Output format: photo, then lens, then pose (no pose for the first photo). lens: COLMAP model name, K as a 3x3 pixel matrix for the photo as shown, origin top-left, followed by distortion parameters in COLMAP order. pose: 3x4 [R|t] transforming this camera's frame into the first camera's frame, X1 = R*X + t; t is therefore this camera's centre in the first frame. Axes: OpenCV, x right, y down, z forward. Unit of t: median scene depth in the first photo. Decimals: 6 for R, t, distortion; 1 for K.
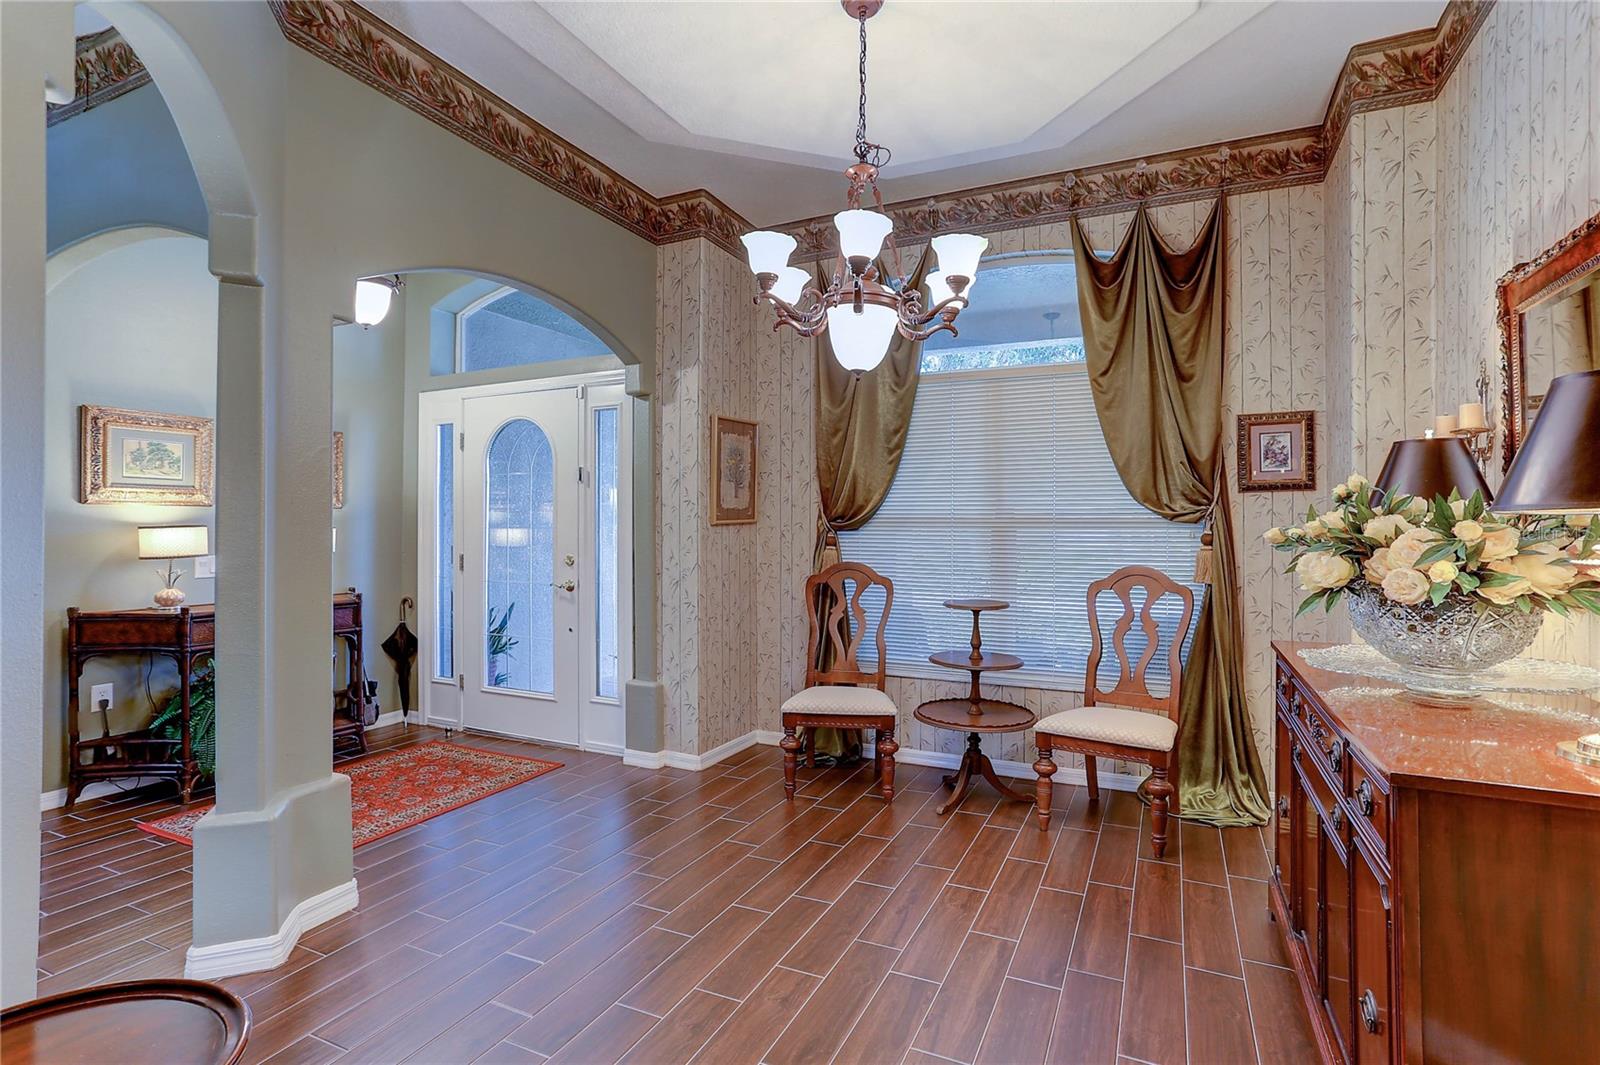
lens RADIAL K [[772.4, 0, 800.0], [0, 772.4, 532.5], [0, 0, 1]] dist [-0.000457, 0.000271]
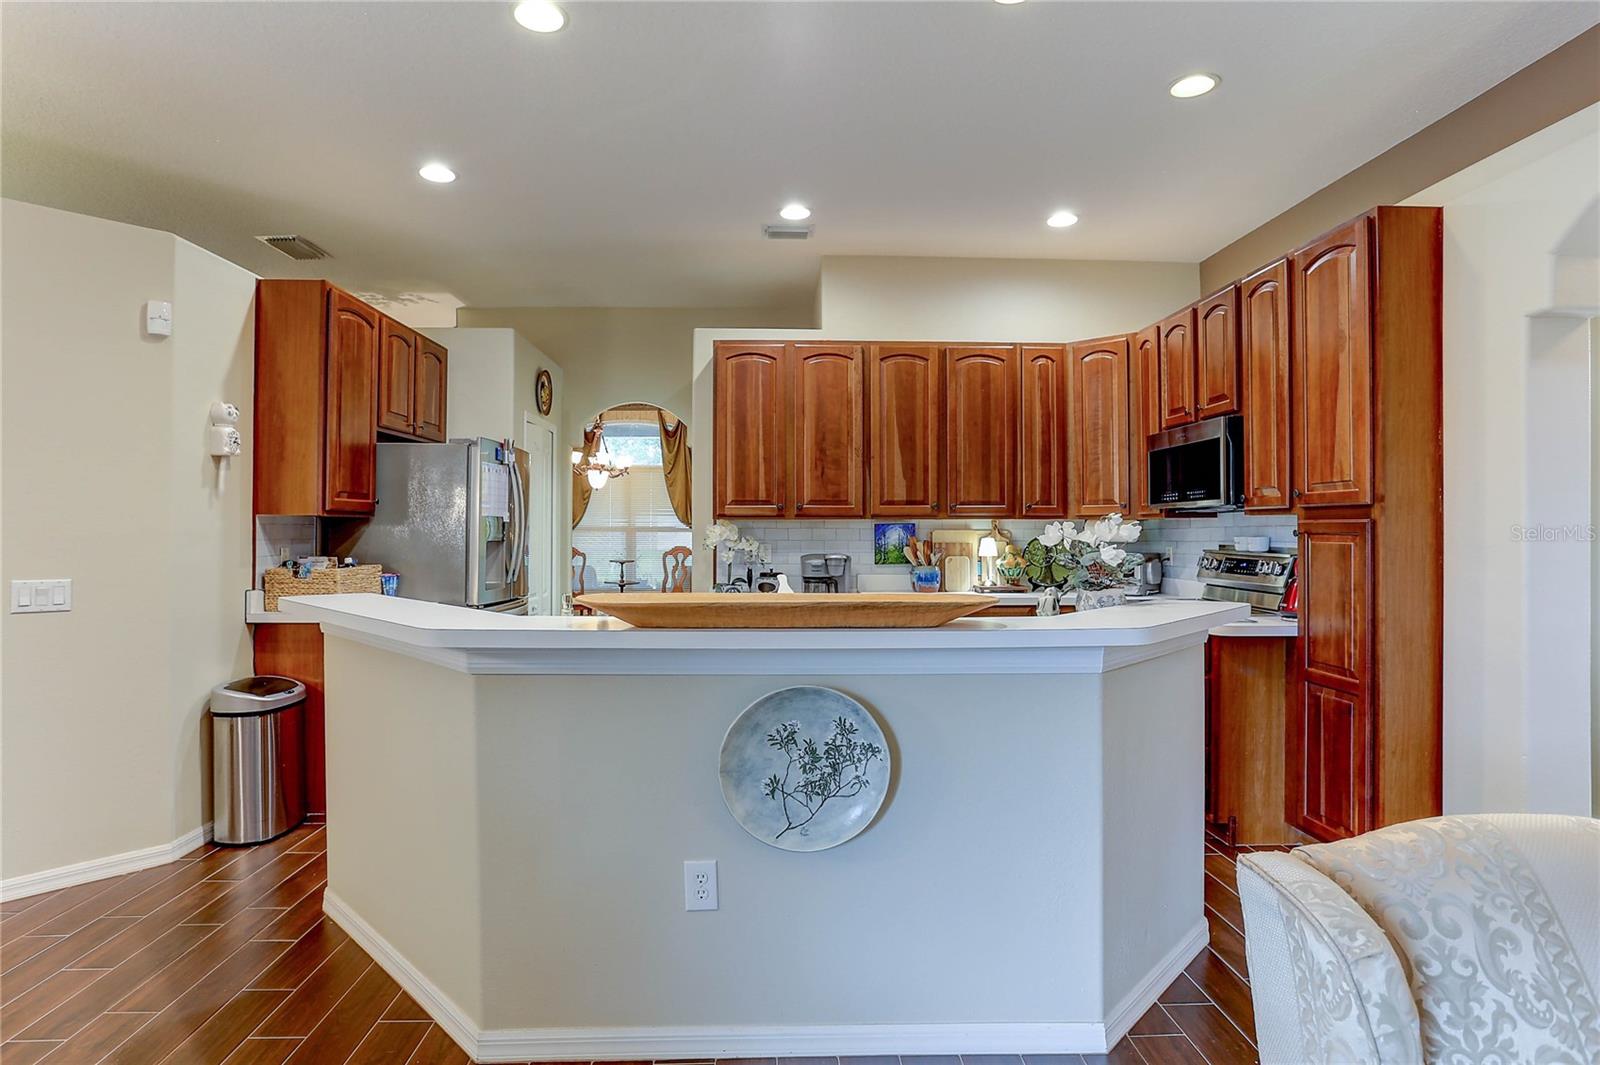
lens RADIAL K [[865.3, 0, 800.0], [0, 865.3, 532.5], [0, 0, 1]] dist [-0.001675, -0.000058]
pose [[0.885065, 0.001112, 0.465466, -0.597424], [-0.003709, 0.999982, 0.004664, -0.019354], [-0.465453, -0.005854, 0.885053, -1.859703]]
